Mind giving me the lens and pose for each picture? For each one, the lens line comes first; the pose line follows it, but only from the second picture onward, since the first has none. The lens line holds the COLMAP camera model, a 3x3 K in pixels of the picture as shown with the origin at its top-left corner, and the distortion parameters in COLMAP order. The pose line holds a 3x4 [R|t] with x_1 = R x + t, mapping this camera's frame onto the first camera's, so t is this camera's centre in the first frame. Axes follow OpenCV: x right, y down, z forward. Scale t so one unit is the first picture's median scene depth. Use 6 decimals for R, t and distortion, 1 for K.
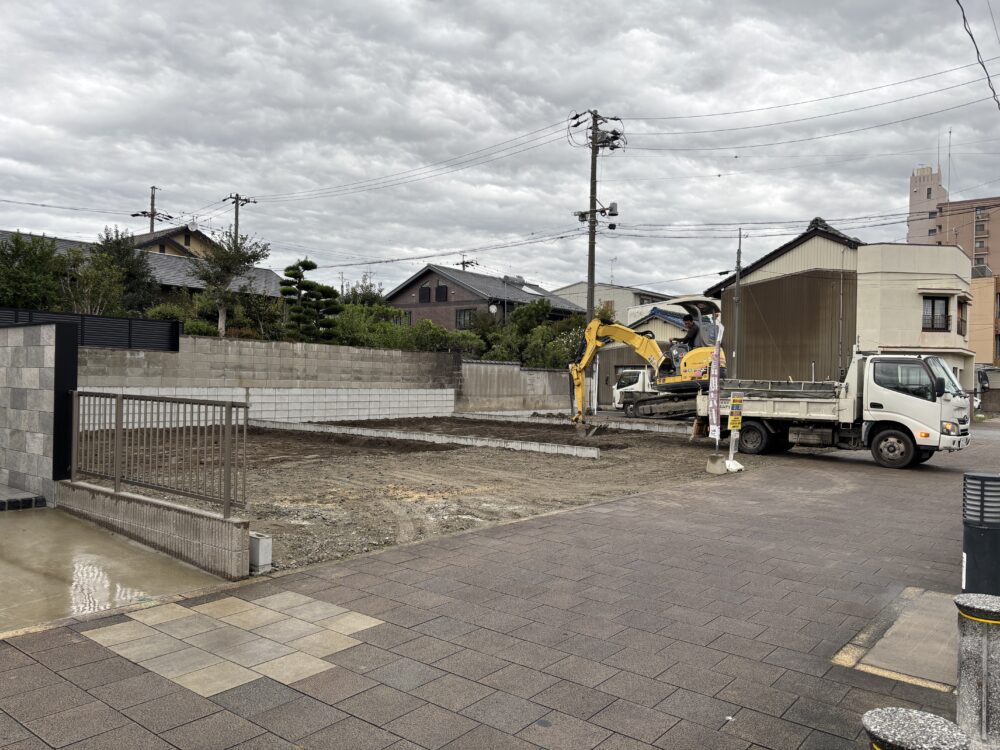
lens RADIAL K [[765.7, 0, 500.1], [0, 765.7, 376.2], [0, 0, 1]] dist [0.045974, -0.046792]
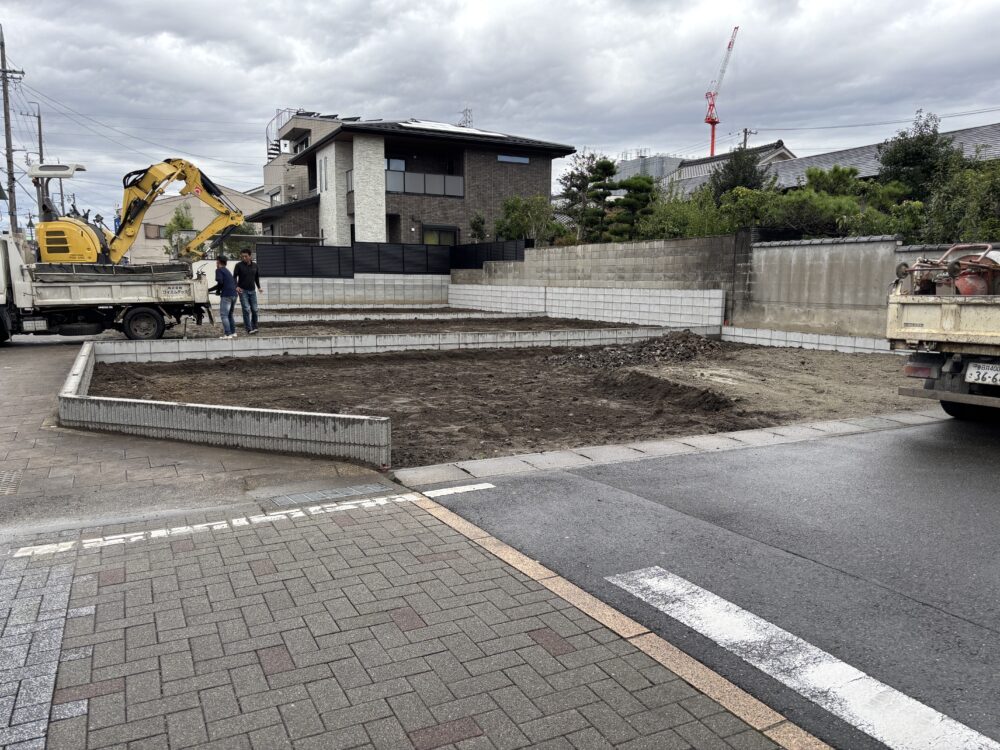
lens RADIAL K [[765.7, 0, 501.0], [0, 765.7, 373.9], [0, 0, 1]] dist [0.045974, -0.046792]
pose [[-0.428543, 0.087932, -0.899232, 0.669307], [-0.009687, 0.994749, 0.101889, 0.024358], [0.903469, 0.052375, -0.425441, 1.195166]]
